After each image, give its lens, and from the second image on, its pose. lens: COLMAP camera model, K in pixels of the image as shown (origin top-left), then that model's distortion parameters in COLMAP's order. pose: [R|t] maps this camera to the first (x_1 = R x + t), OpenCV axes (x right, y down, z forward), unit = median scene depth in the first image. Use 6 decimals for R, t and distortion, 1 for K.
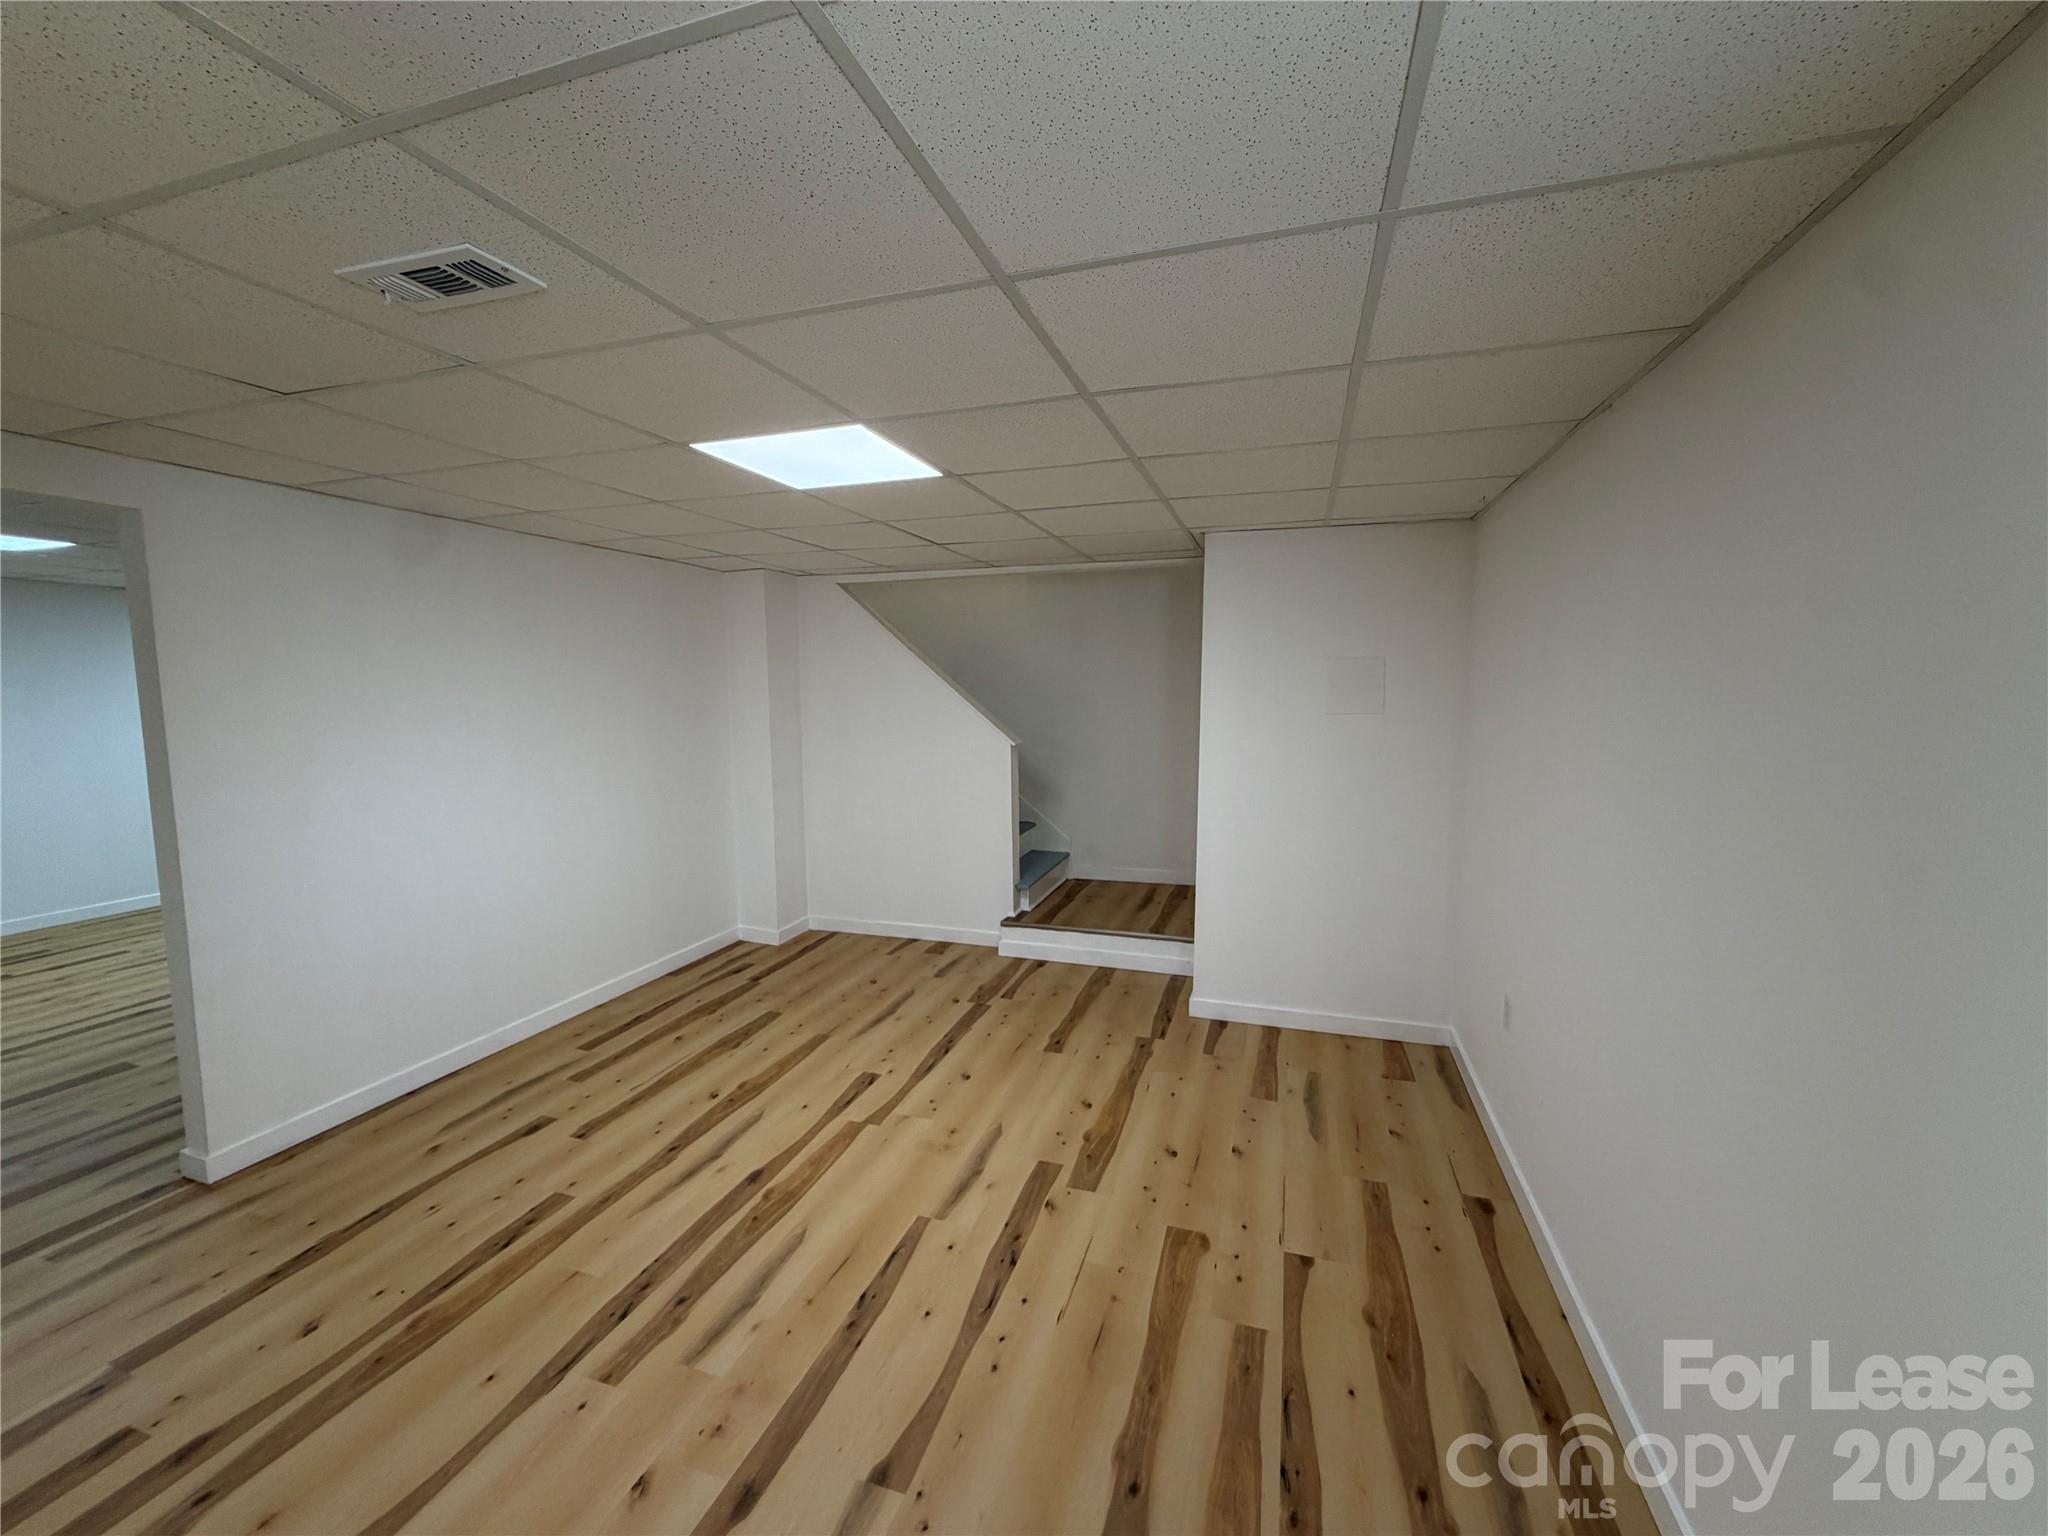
lens RADIAL K [[820.4, 0, 1022.0], [0, 820.4, 769.0], [0, 0, 1]] dist [-0.002028, -0.000254]
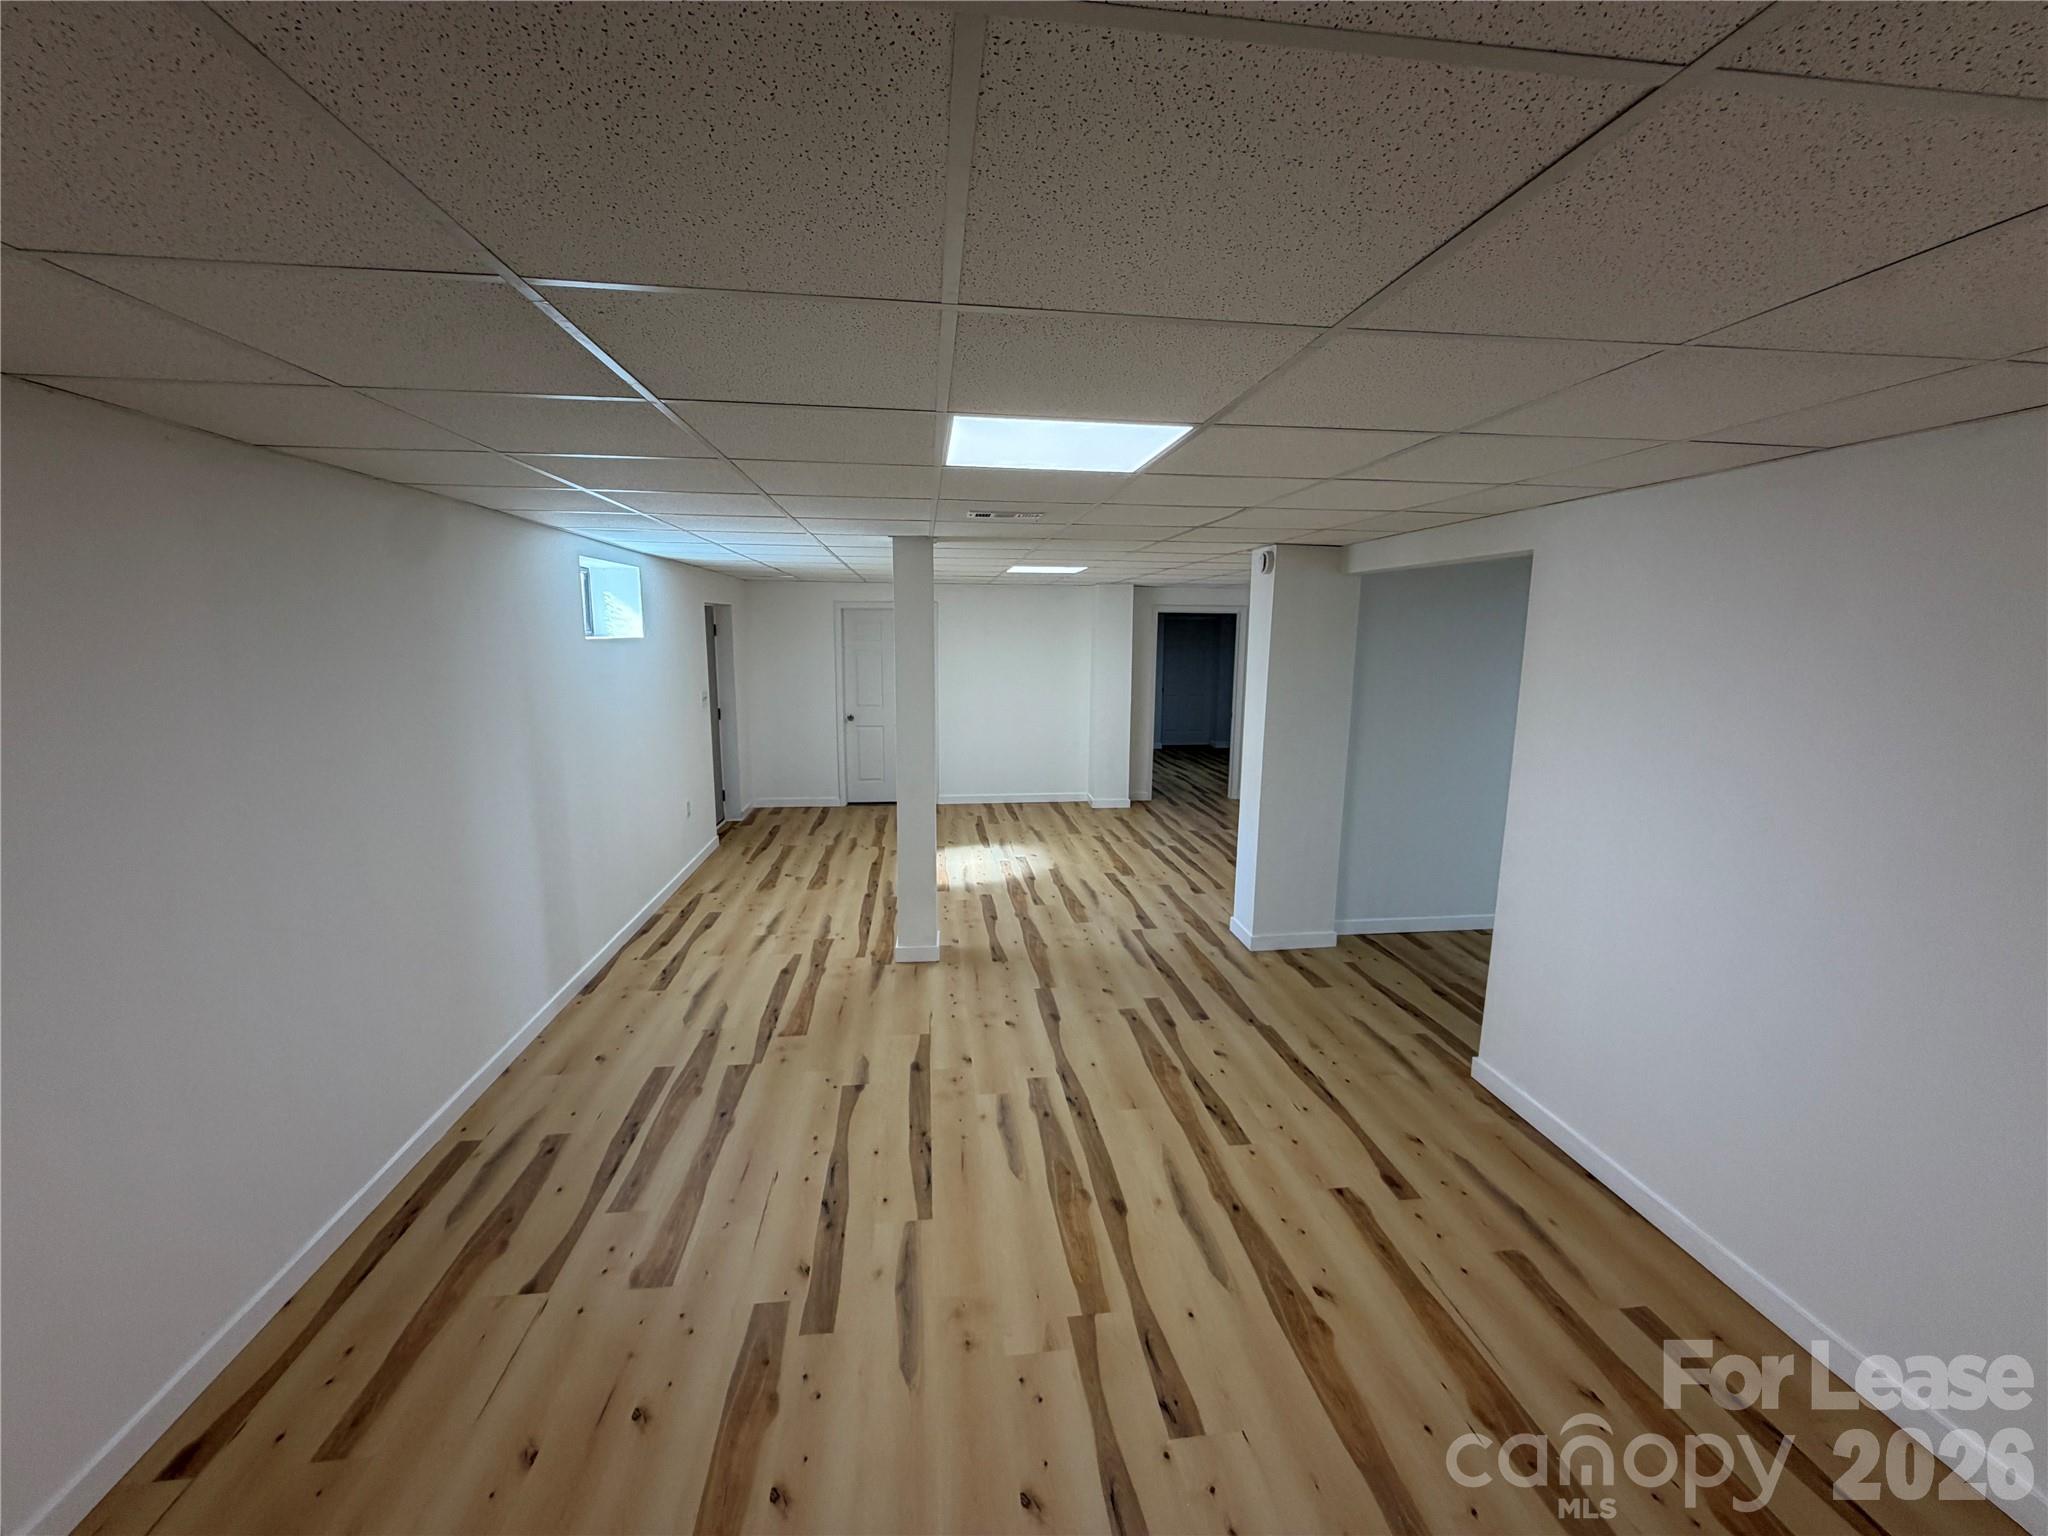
lens RADIAL K [[820.4, 0, 1022.0], [0, 820.4, 769.0], [0, 0, 1]] dist [-0.002028, -0.000254]
pose [[-0.906105, 0.064050, -0.418175, 0.162297], [-0.051072, 0.964682, 0.258419, -0.265173], [0.419958, 0.255512, -0.870832, 1.756467]]
